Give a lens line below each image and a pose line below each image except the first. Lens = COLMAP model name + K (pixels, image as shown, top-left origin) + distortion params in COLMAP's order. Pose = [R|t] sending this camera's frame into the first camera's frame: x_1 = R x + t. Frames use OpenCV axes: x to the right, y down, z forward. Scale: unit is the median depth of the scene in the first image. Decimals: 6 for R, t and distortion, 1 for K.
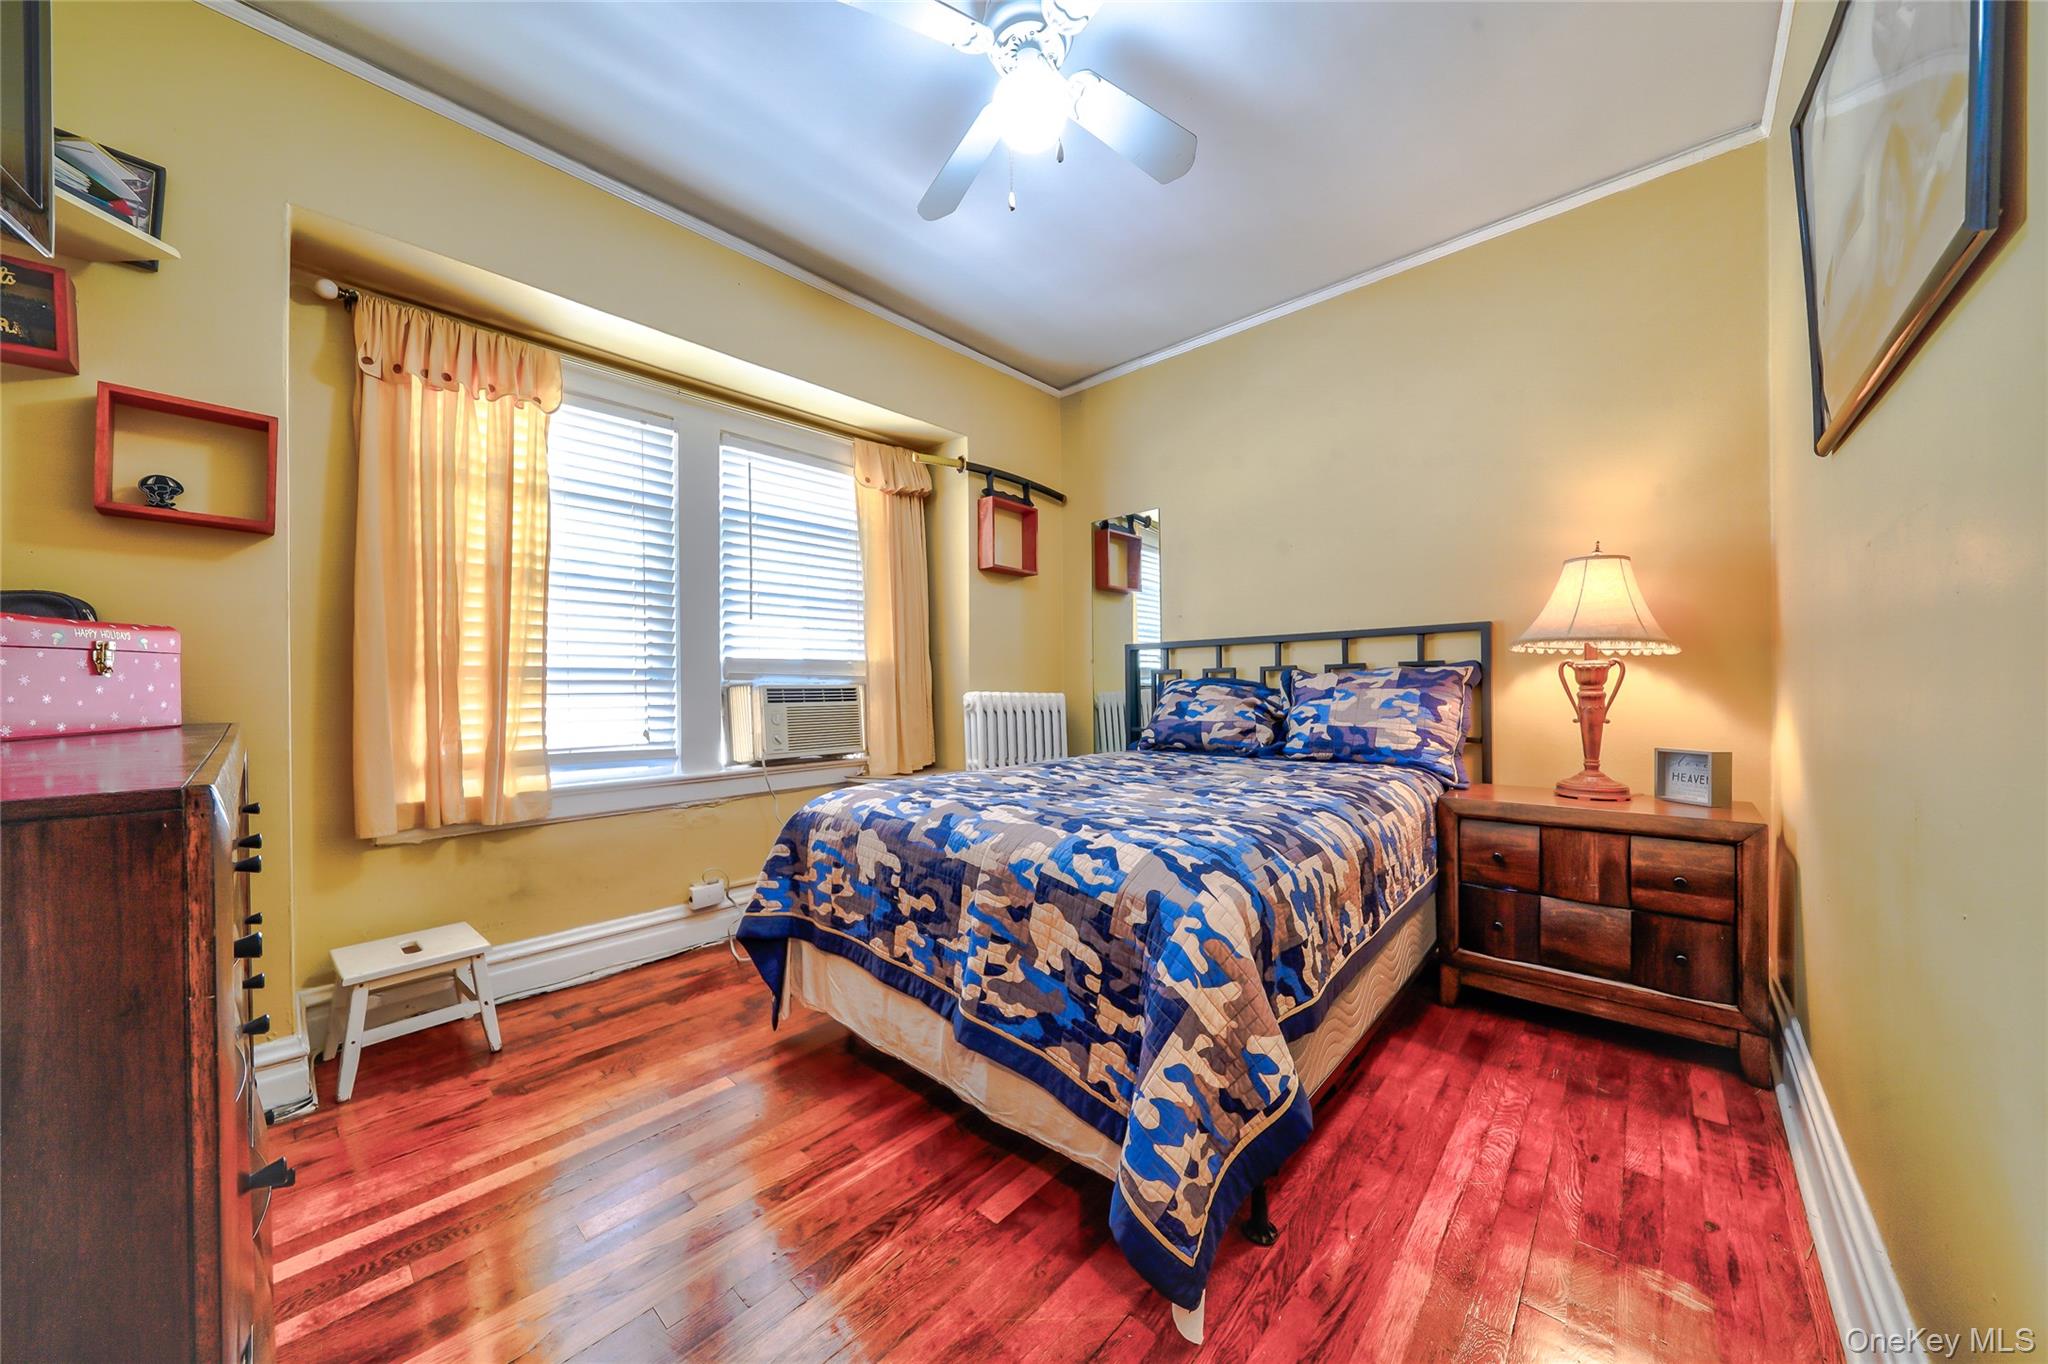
lens RADIAL K [[699.3, 0, 1017.9], [0, 699.3, 689.3], [0, 0, 1]] dist [-0.007568, 0.000121]
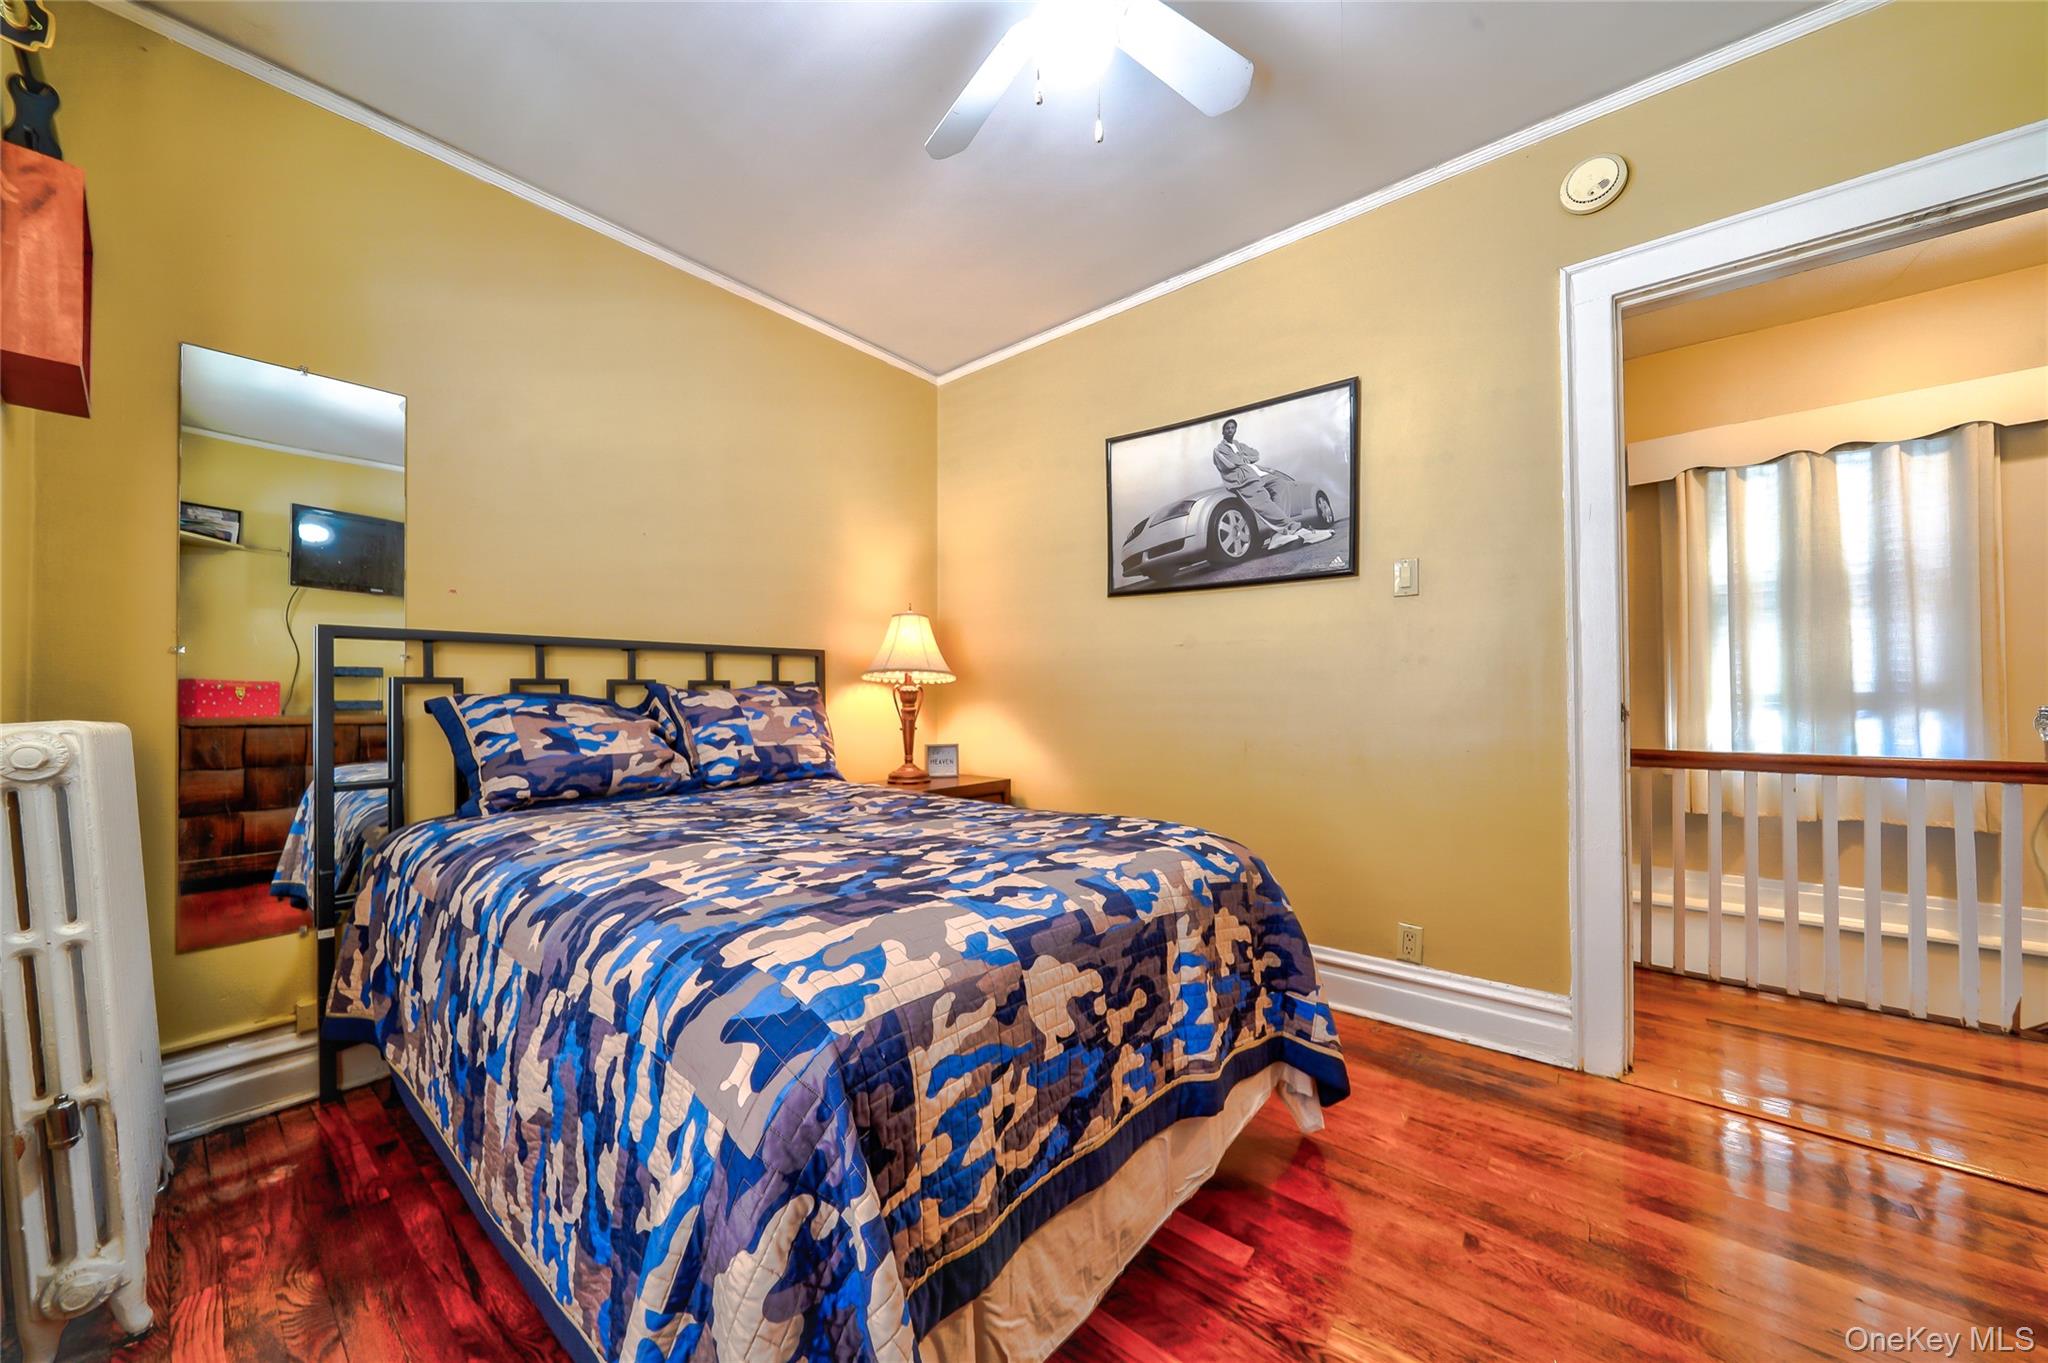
lens RADIAL K [[699.3, 0, 1018.1], [0, 699.3, 692.6], [0, 0, 1]] dist [-0.007568, 0.000121]
pose [[-0.038770, 0.019265, 0.999062, -0.607855], [0.009230, 0.999778, -0.018921, 0.000995], [-0.999206, 0.008488, -0.038939, 0.822697]]
